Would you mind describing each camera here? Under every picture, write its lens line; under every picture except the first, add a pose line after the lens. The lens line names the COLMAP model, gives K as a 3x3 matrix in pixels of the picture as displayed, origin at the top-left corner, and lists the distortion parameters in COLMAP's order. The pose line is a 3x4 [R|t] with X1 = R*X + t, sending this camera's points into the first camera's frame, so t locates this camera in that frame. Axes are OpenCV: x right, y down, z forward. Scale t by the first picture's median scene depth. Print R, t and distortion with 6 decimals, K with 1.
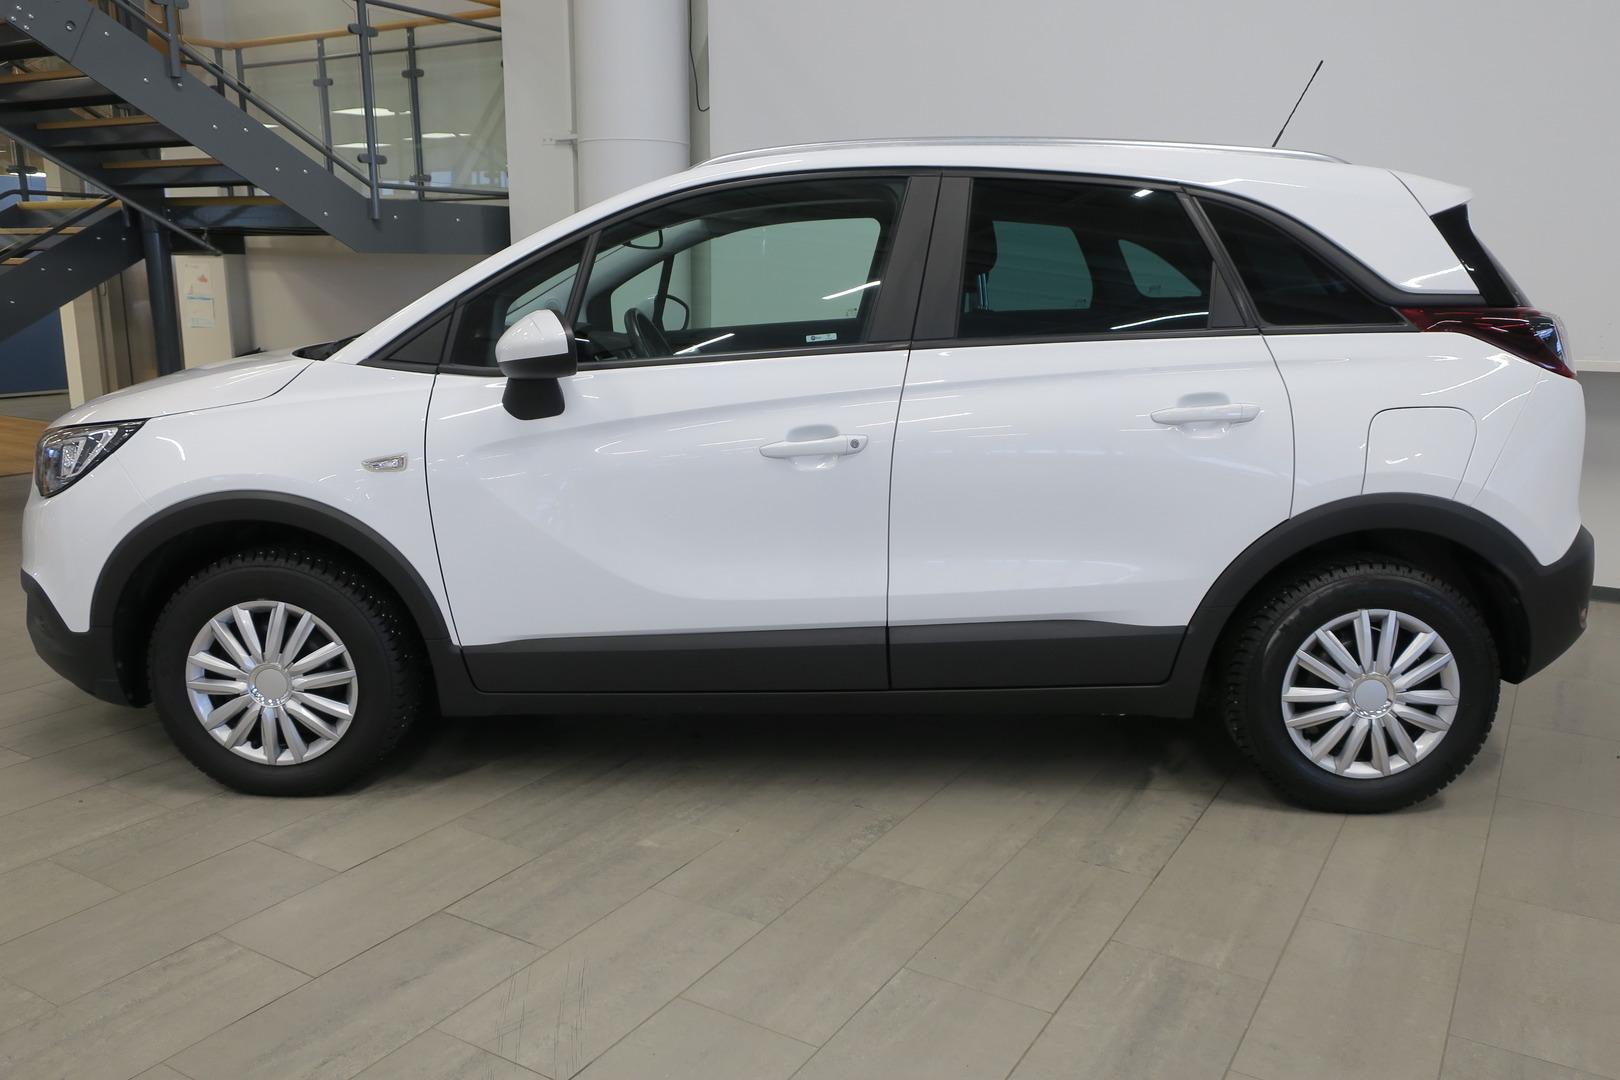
lens RADIAL K [[1299.9, 0, 810.0], [0, 1299.9, 540.0], [0, 0, 1]] dist [-0.052105, -0.000536]
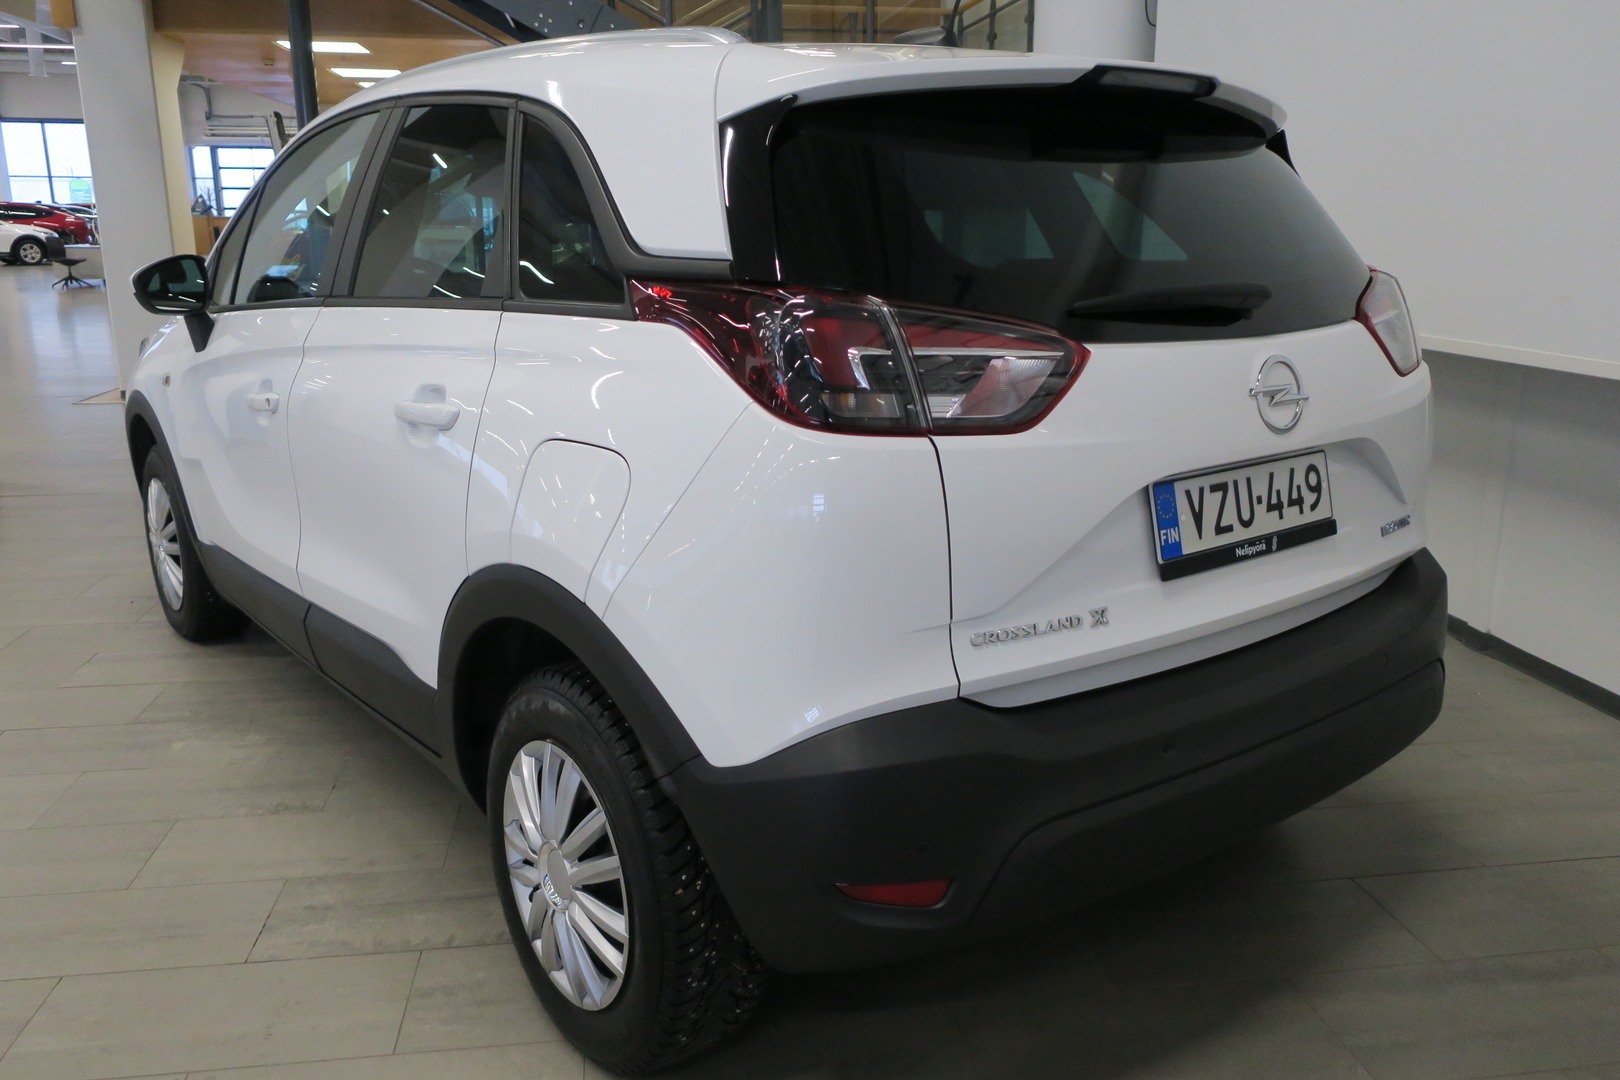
lens RADIAL K [[1299.9, 0, 810.0], [0, 1299.9, 540.0], [0, 0, 1]] dist [-0.052105, -0.000536]
pose [[0.661928, 0.190851, -0.724864, 0.960970], [-0.164718, 0.980440, 0.107726, -0.136965], [0.731245, 0.048092, 0.680417, 0.637322]]
